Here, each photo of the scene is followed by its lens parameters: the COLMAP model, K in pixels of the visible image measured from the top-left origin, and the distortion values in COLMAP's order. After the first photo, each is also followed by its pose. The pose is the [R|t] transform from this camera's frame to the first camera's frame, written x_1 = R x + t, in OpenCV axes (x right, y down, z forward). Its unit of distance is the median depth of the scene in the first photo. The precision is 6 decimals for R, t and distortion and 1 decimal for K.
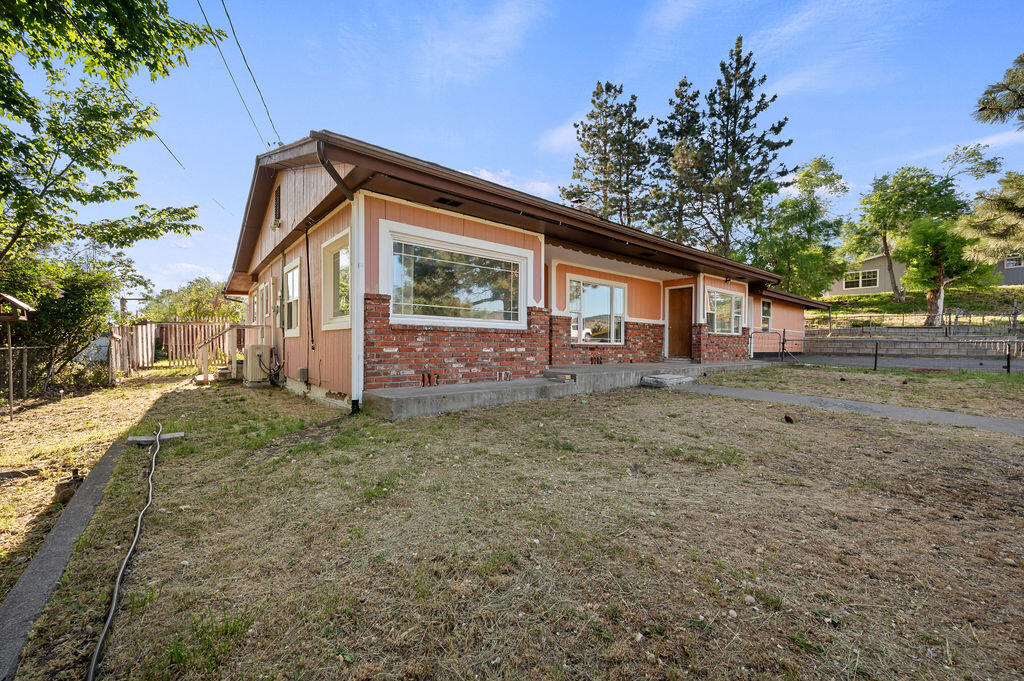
lens RADIAL K [[411.3, 0, 504.8], [0, 411.3, 343.6], [0, 0, 1]] dist [-0.004321, 0.000974]
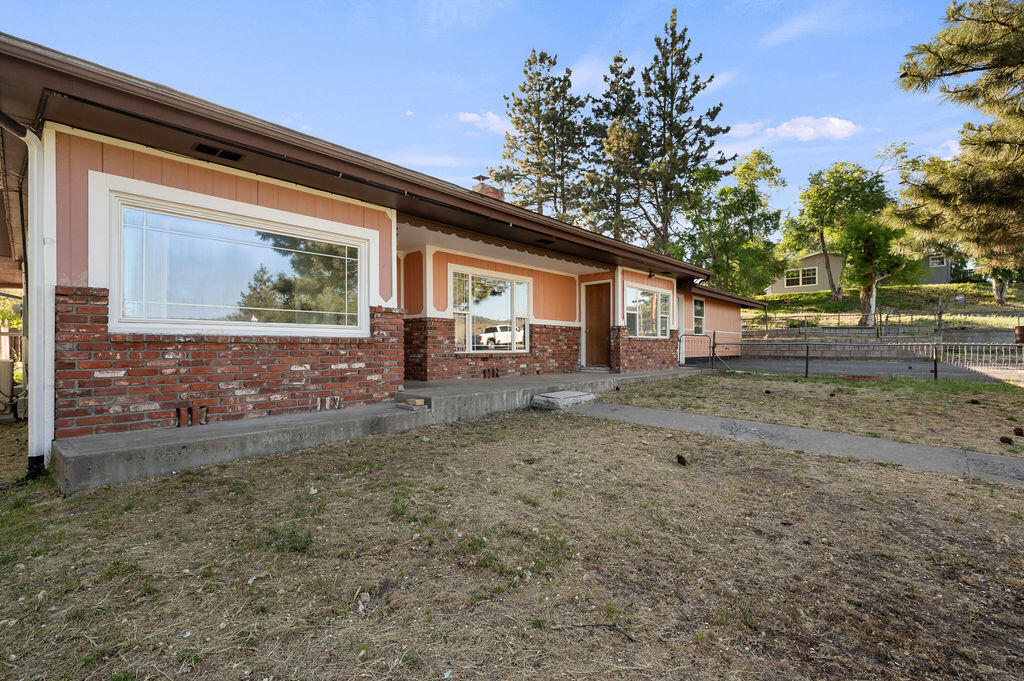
lens RADIAL K [[460.1, 0, 509.4], [0, 460.1, 341.2], [0, 0, 1]] dist [0.001518, -0.000469]
pose [[0.989768, -0.009727, 0.142357, 0.121195], [0.011209, 0.999891, -0.009613, -0.011101], [-0.142248, 0.011110, 0.989769, 0.099605]]
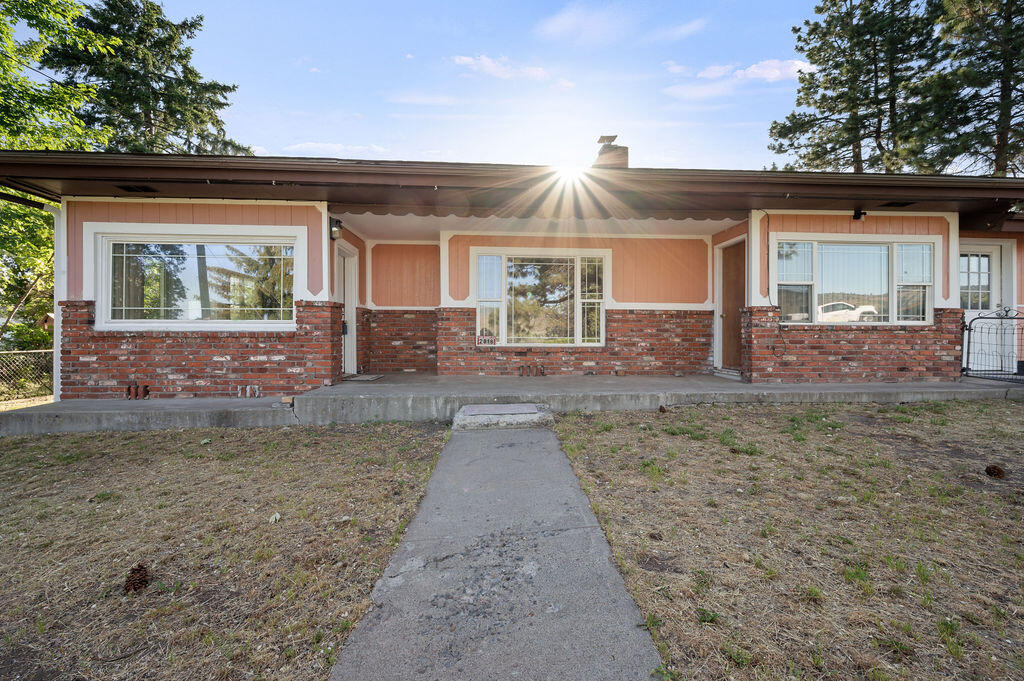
lens RADIAL K [[411.3, 0, 504.1], [0, 411.3, 331.7], [0, 0, 1]] dist [-0.004321, 0.000974]
pose [[0.816392, -0.012637, -0.577360, 0.528228], [0.008429, 0.999915, -0.009968, -0.014651], [0.577436, 0.003272, 0.816429, 0.395966]]
